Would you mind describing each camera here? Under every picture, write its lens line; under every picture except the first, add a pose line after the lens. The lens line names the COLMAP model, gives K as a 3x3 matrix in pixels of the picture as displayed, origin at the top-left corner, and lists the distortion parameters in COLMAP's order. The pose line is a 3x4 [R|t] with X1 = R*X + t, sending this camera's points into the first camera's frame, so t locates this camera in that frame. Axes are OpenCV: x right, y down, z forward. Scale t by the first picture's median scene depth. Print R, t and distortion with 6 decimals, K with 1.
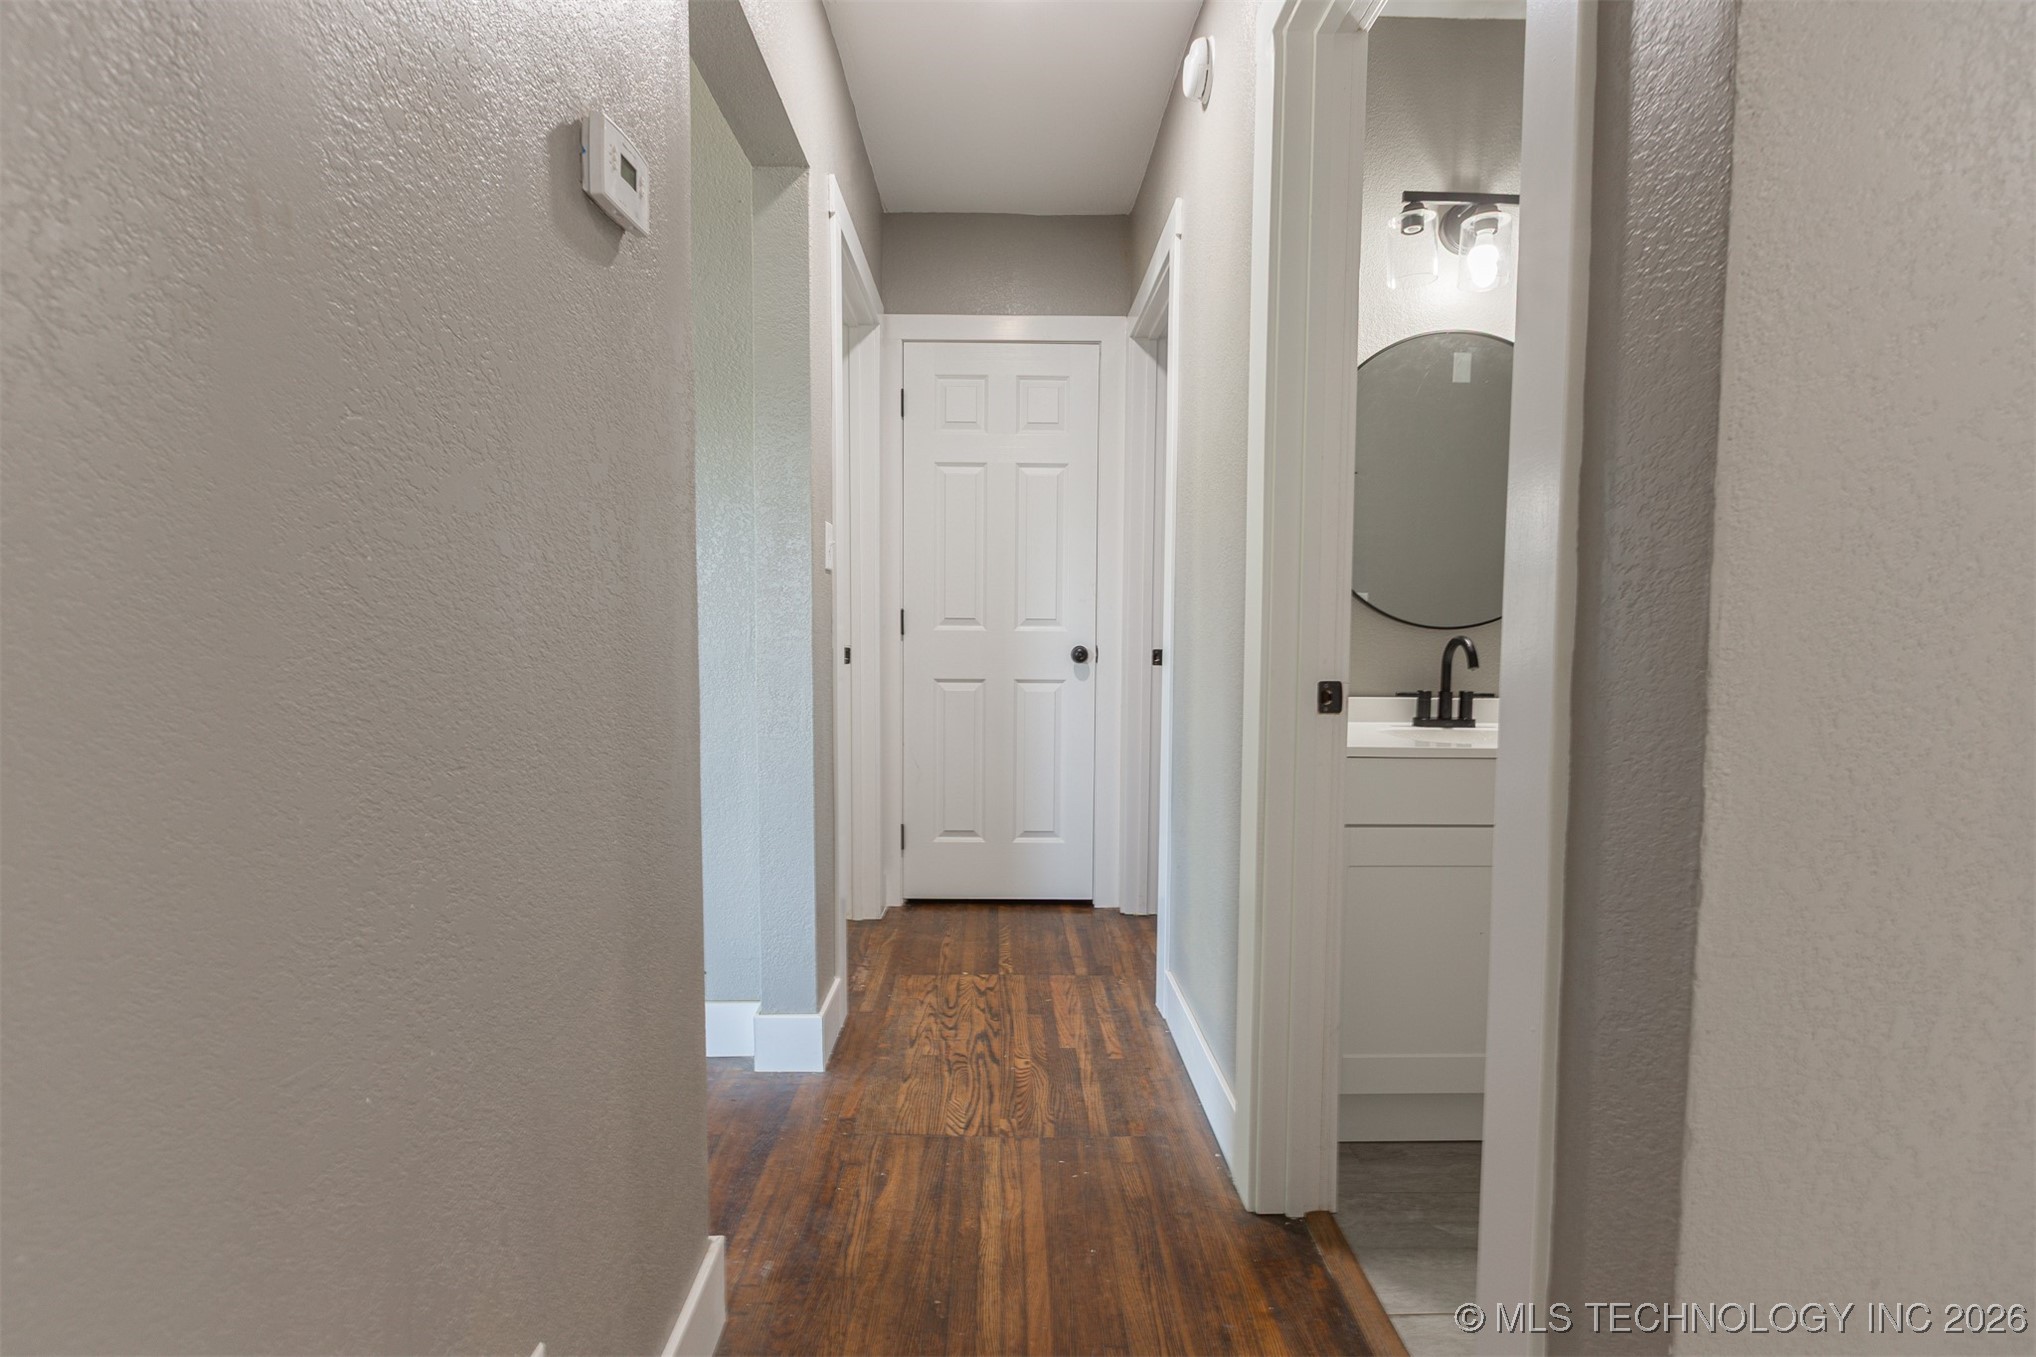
lens RADIAL K [[918.6, 0, 1022.9], [0, 918.6, 674.9], [0, 0, 1]] dist [-0.001010, 0.000099]
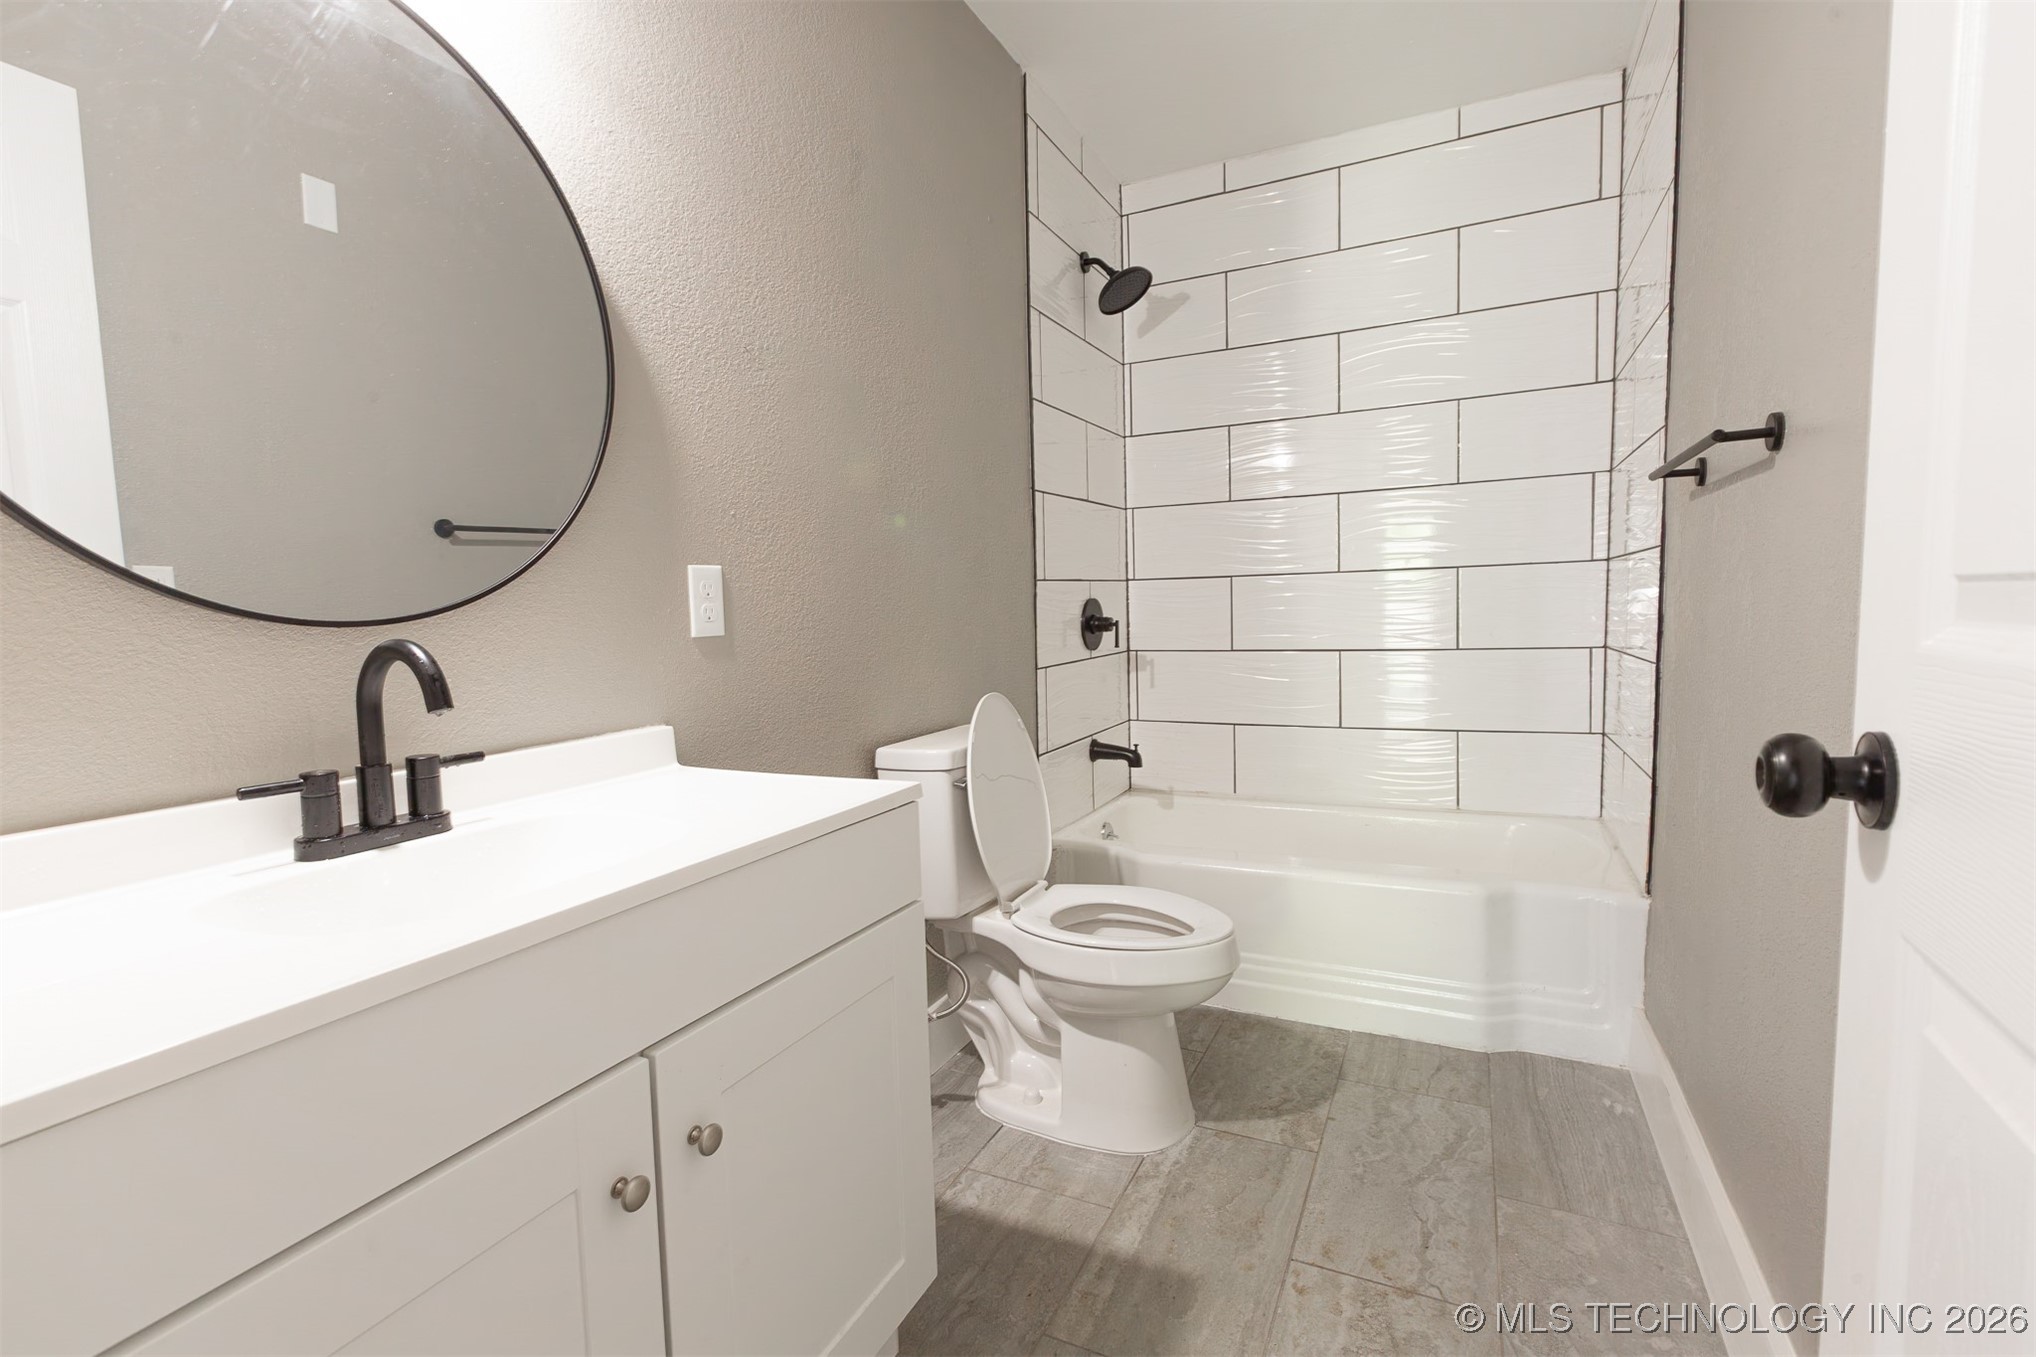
lens RADIAL K [[918.5, 0, 1023.8], [0, 918.5, 675.0], [0, 0, 1]] dist [0.000343, -0.000362]
pose [[0.483832, -0.090458, 0.870474, 0.230732], [0.079359, 0.995081, 0.059297, -0.026235], [-0.871556, 0.040390, 0.488630, 0.508643]]
